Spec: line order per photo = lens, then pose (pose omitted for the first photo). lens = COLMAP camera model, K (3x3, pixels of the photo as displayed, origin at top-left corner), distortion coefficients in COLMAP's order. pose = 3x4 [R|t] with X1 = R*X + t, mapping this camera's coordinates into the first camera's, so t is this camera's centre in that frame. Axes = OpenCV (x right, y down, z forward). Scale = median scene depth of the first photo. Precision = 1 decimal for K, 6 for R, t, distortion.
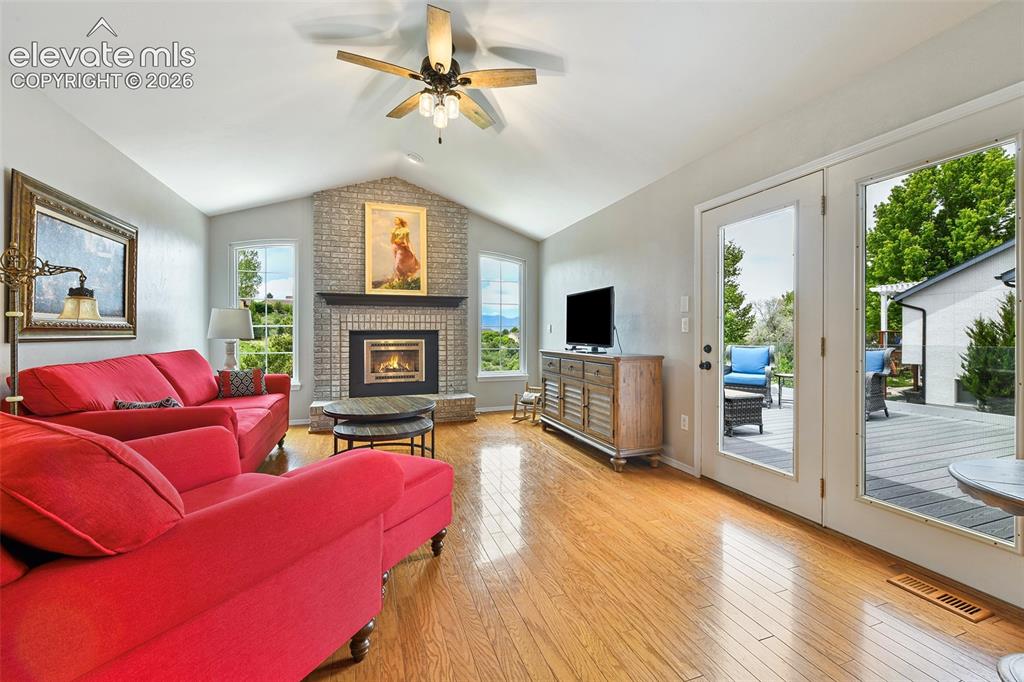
lens RADIAL K [[424.1, 0, 510.5], [0, 424.1, 334.8], [0, 0, 1]] dist [-0.001394, -0.000093]
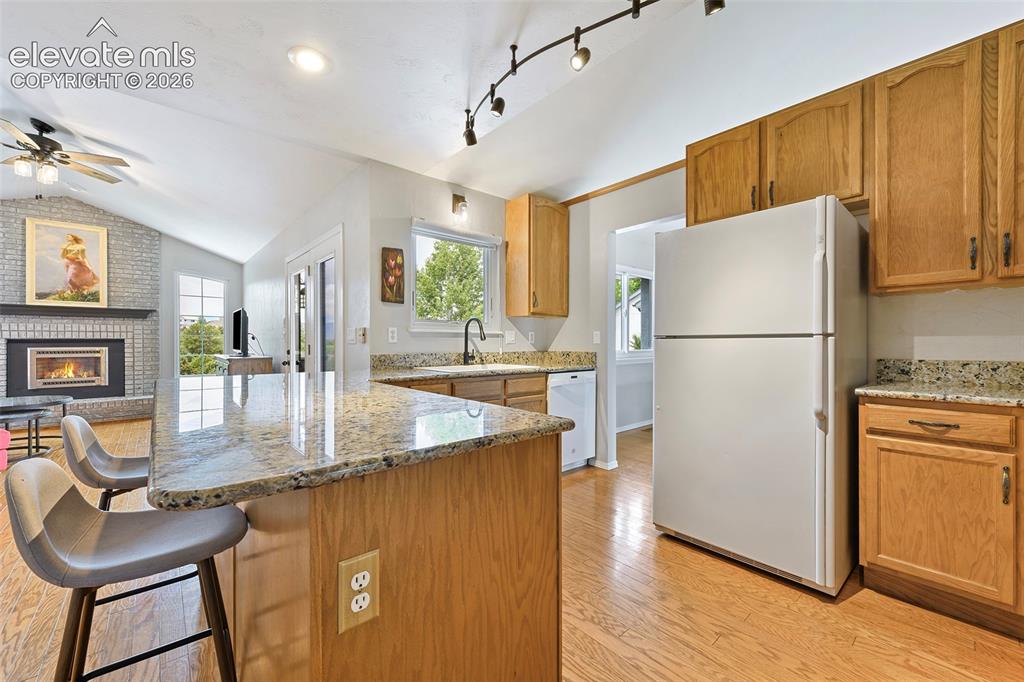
lens RADIAL K [[403.7, 0, 508.0], [0, 403.7, 343.8], [0, 0, 1]] dist [0.005711, -0.000534]
pose [[0.926070, -0.000467, 0.377352, 0.378514], [-0.000131, 0.999999, 0.001558, 0.000132], [-0.377352, -0.001493, 0.926069, -0.382783]]
